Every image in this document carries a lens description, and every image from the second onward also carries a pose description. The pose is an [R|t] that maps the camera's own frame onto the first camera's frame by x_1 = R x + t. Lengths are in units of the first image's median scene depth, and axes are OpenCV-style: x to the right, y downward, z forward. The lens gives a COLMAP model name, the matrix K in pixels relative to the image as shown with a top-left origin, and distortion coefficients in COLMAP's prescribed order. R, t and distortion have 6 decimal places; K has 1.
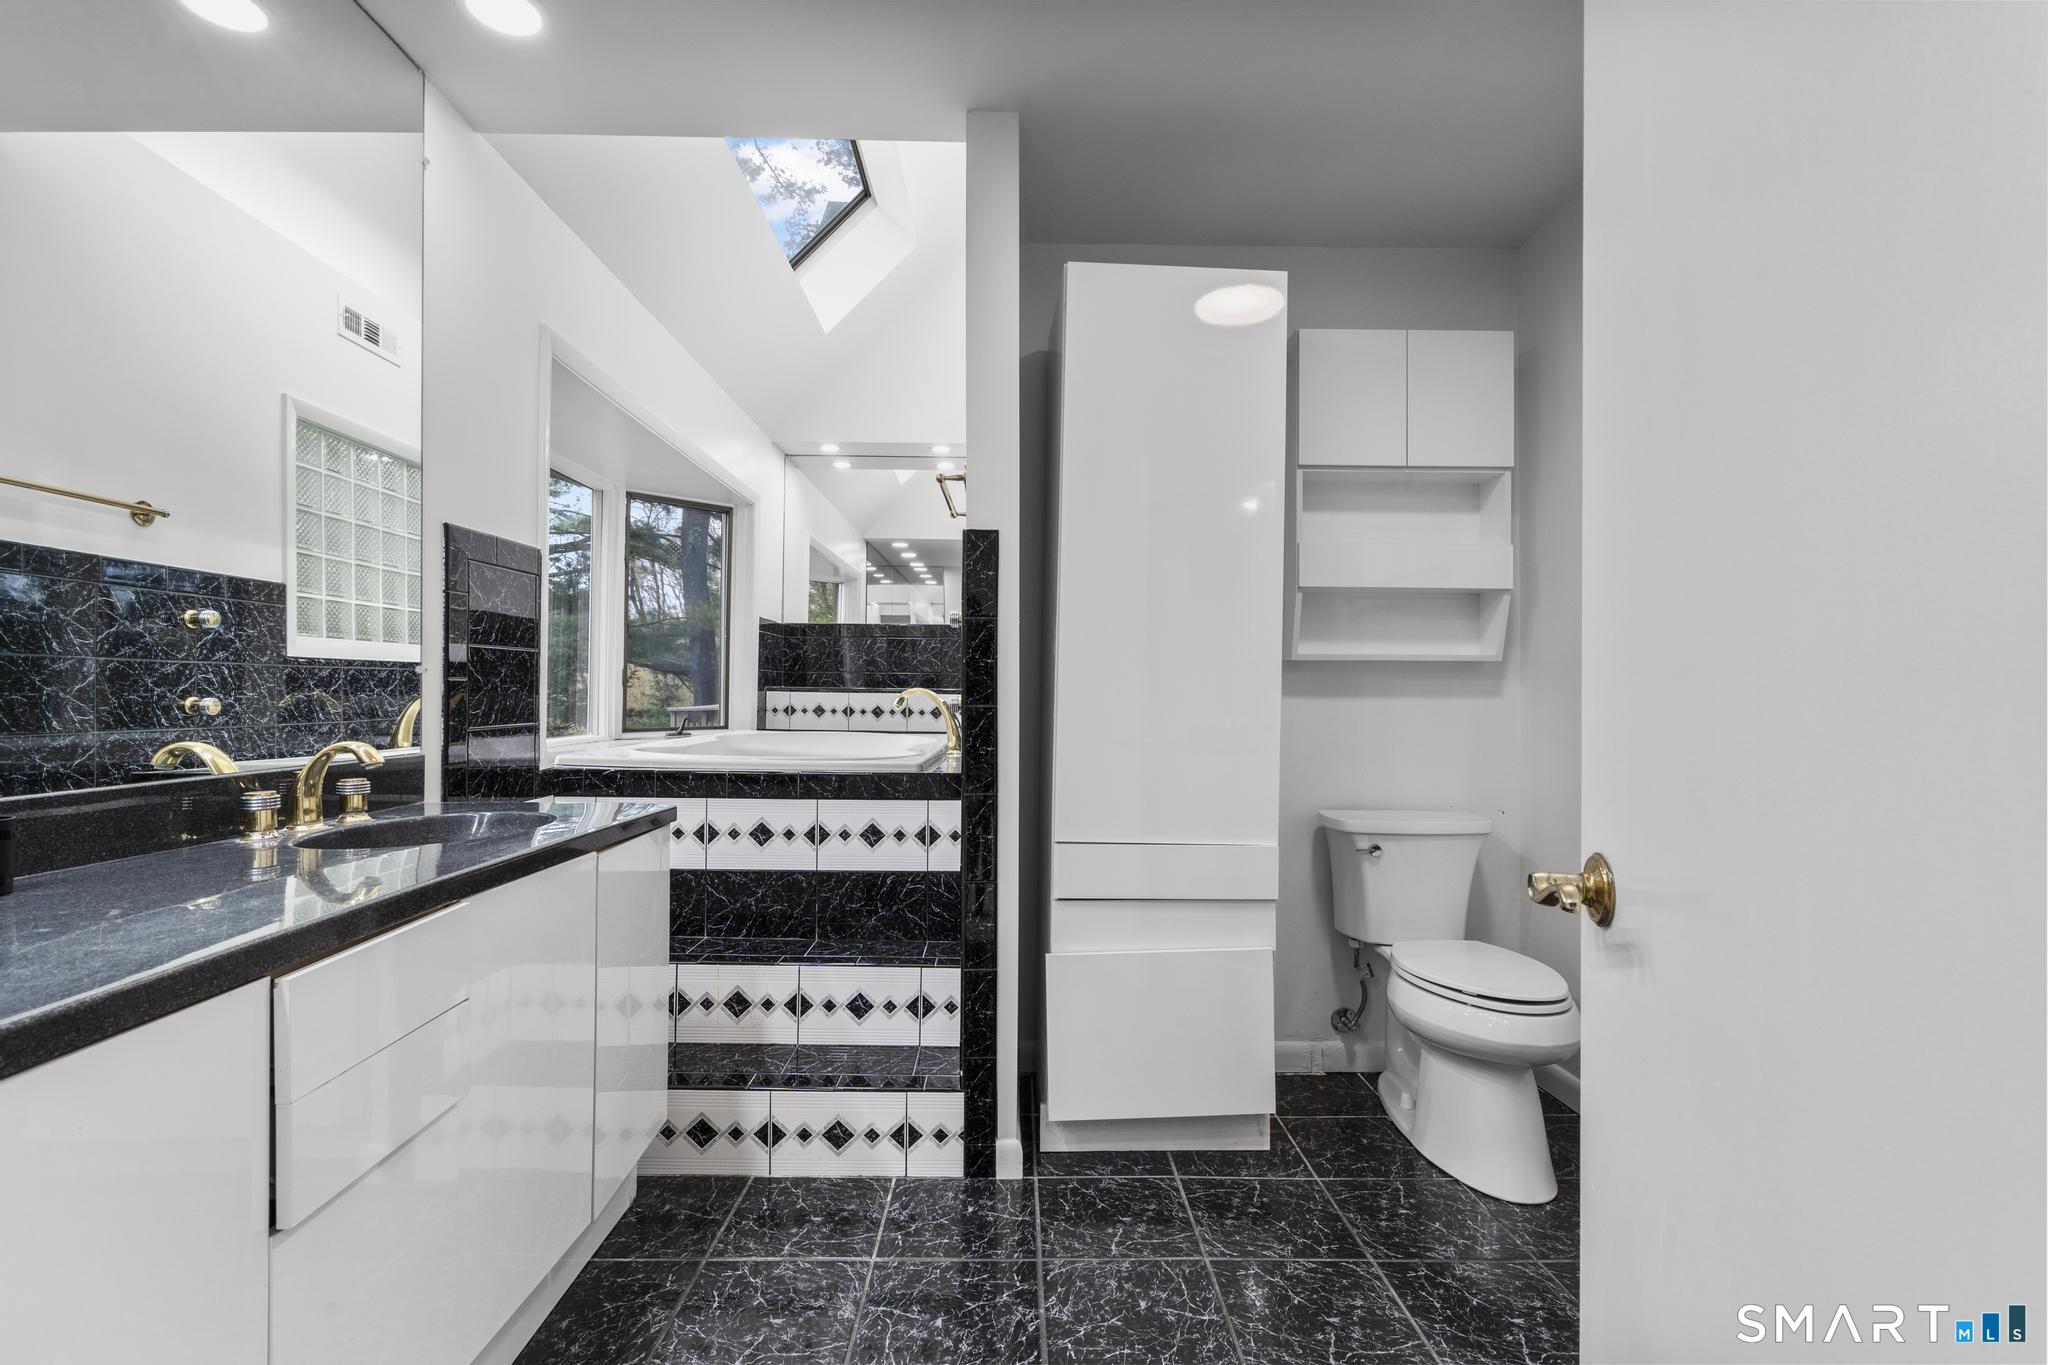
lens RADIAL K [[928.1, 0, 1023.4], [0, 928.1, 688.0], [0, 0, 1]] dist [-0.000575, -0.000093]
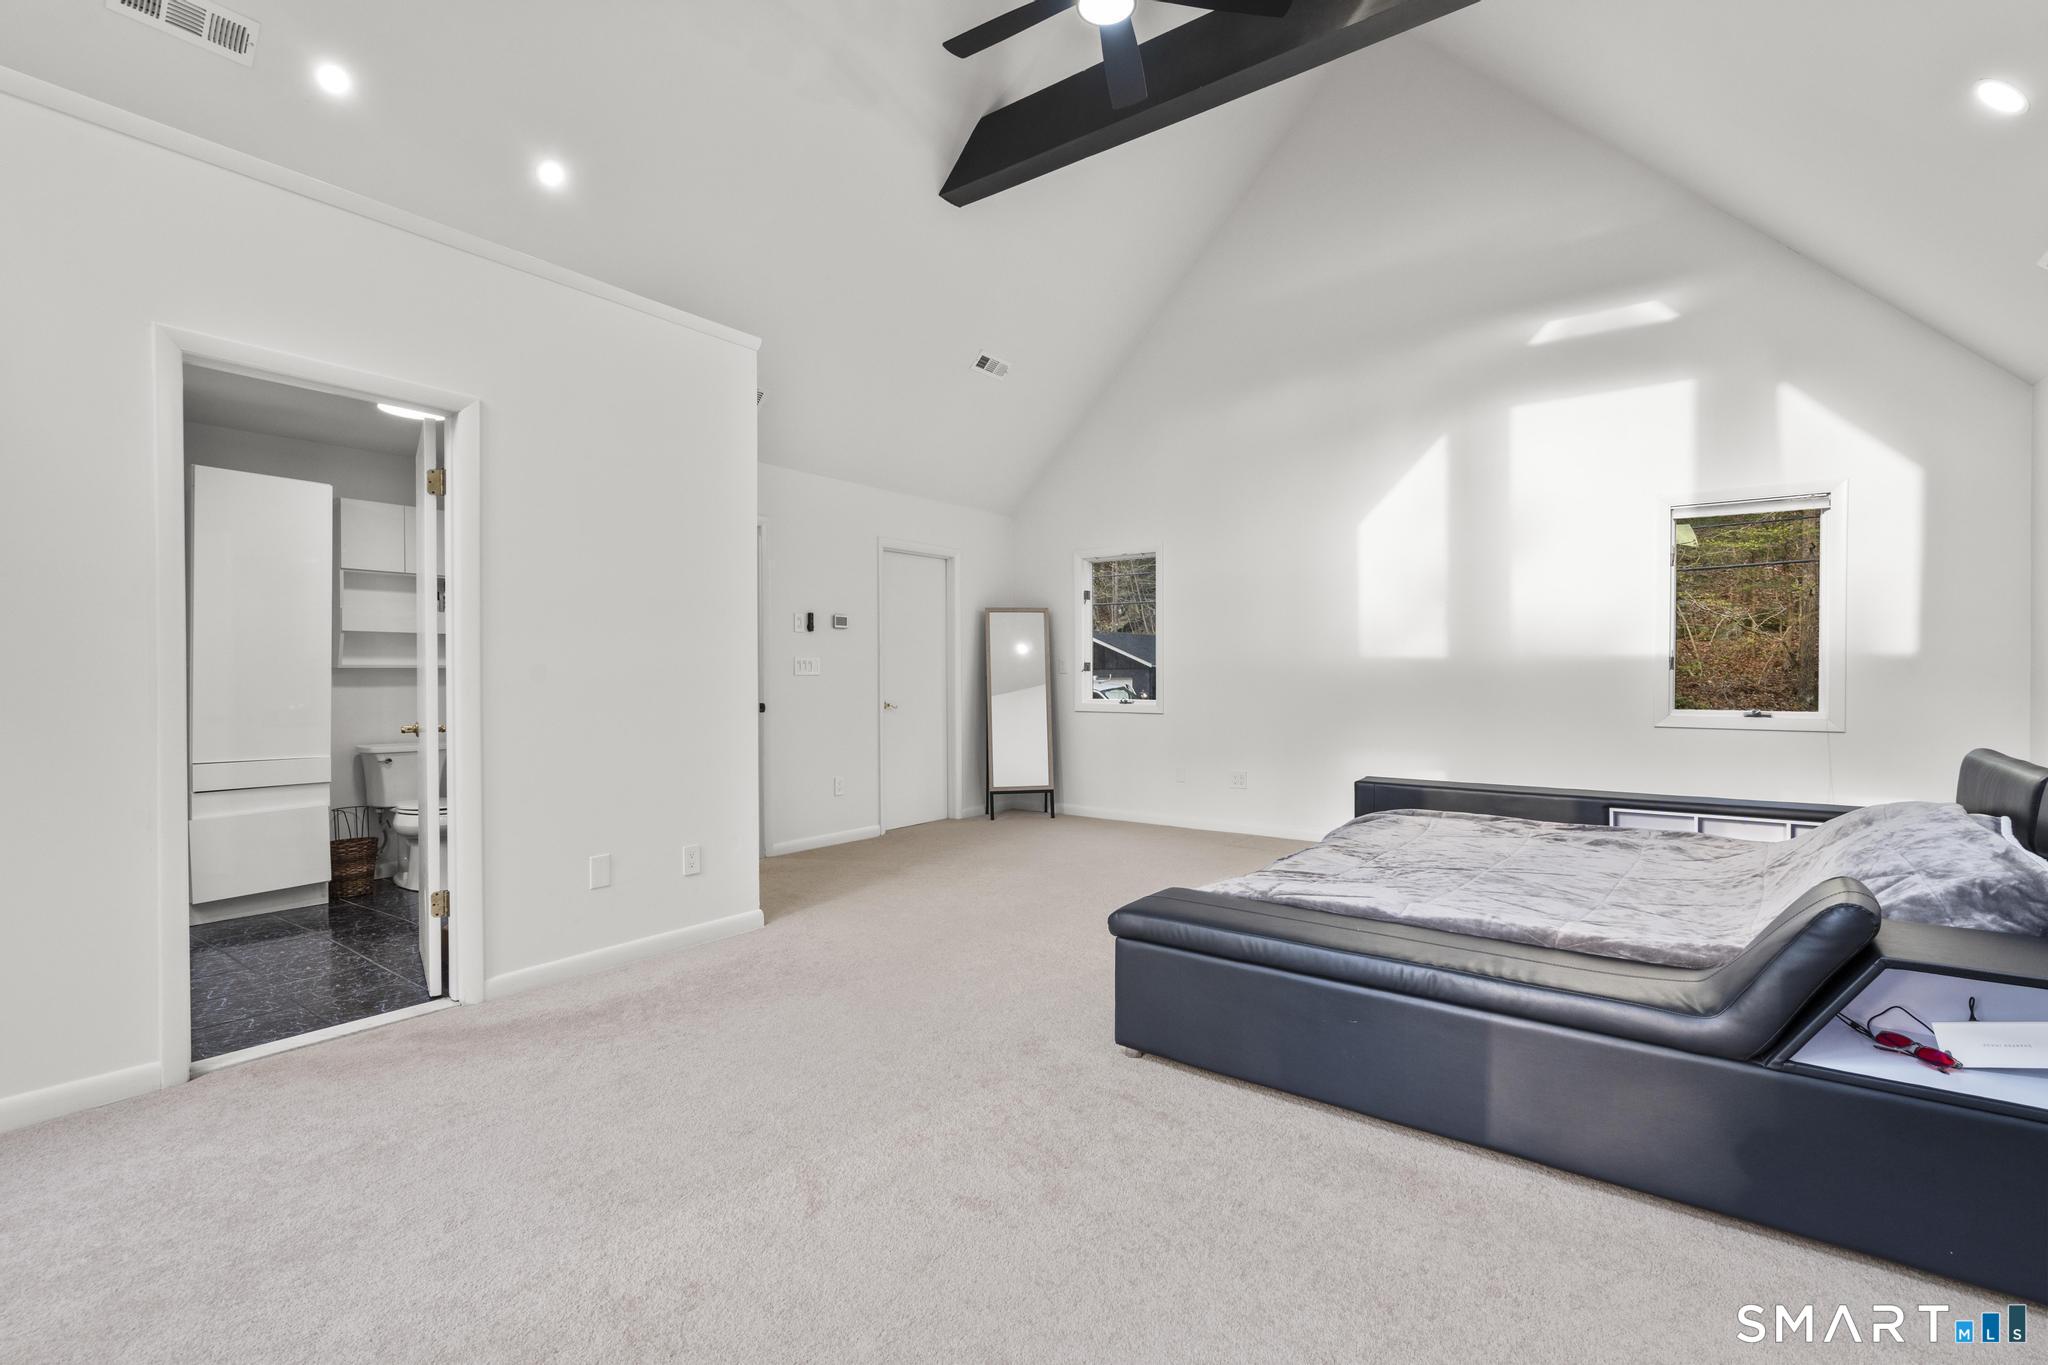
lens RADIAL K [[928.1, 0, 1023.9], [0, 928.1, 683.3], [0, 0, 1]] dist [-0.000575, -0.000093]
pose [[0.615426, -0.014920, 0.788053, -0.365127], [0.003216, 0.999860, 0.016419, -0.024739], [-0.788188, -0.007571, 0.615388, -1.352018]]
